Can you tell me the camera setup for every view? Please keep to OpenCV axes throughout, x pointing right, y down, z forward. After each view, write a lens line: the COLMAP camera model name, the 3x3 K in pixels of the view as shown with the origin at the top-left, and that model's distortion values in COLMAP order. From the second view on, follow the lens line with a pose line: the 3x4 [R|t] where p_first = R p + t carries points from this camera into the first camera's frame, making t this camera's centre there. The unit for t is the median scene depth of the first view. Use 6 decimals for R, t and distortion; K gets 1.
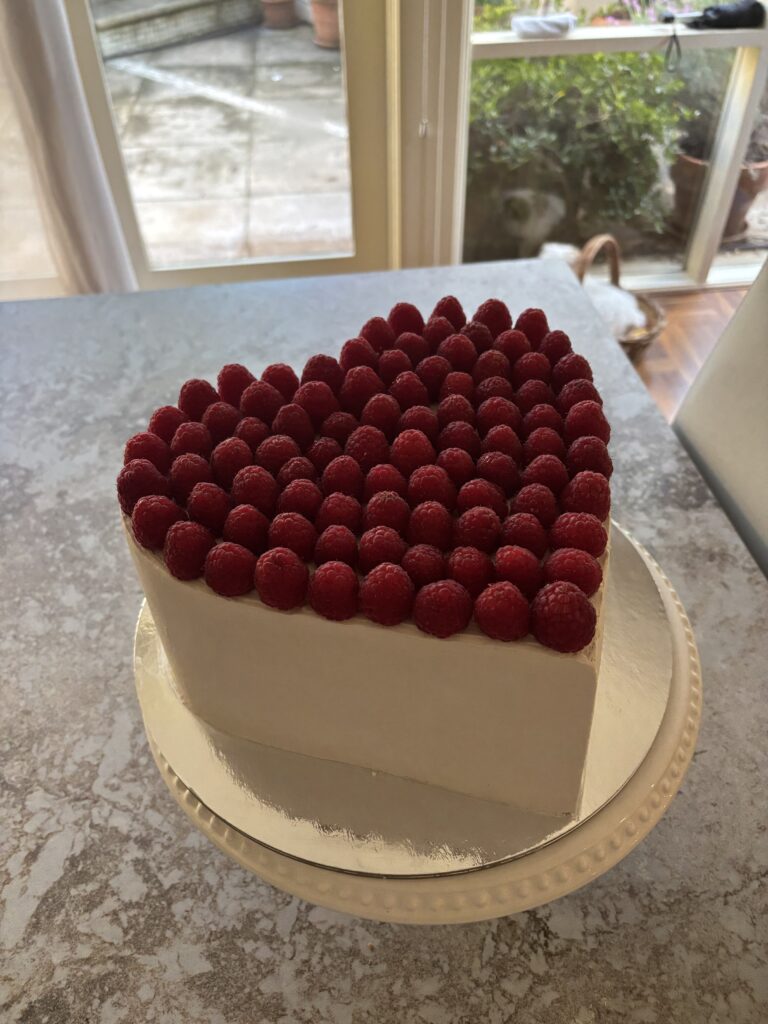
lens RADIAL K [[779.5, 0, 384.0], [0, 779.5, 512.0], [0, 0, 1]] dist [0.053045, -0.081103]
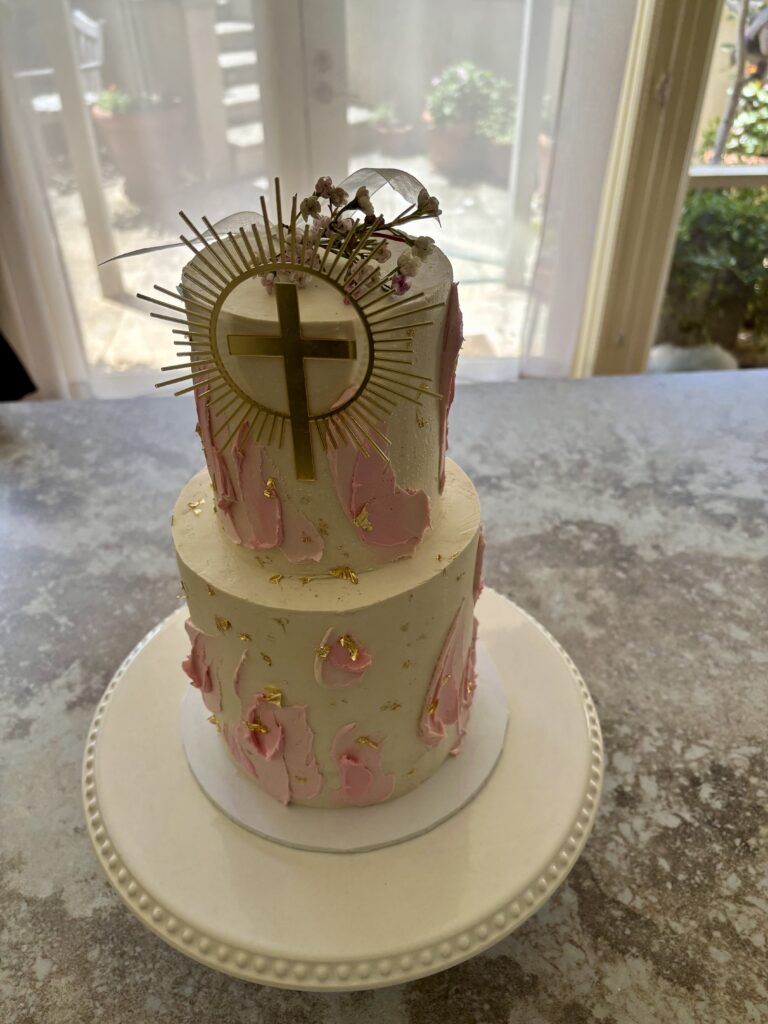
lens RADIAL K [[779.5, 0, 384.0], [0, 779.5, 512.0], [0, 0, 1]] dist [0.053045, -0.081103]
pose [[0.999316, 0.035301, -0.011004, -0.794021], [-0.036403, 0.991451, -0.125299, 0.083676], [0.006486, 0.125614, 0.992058, -0.132024]]
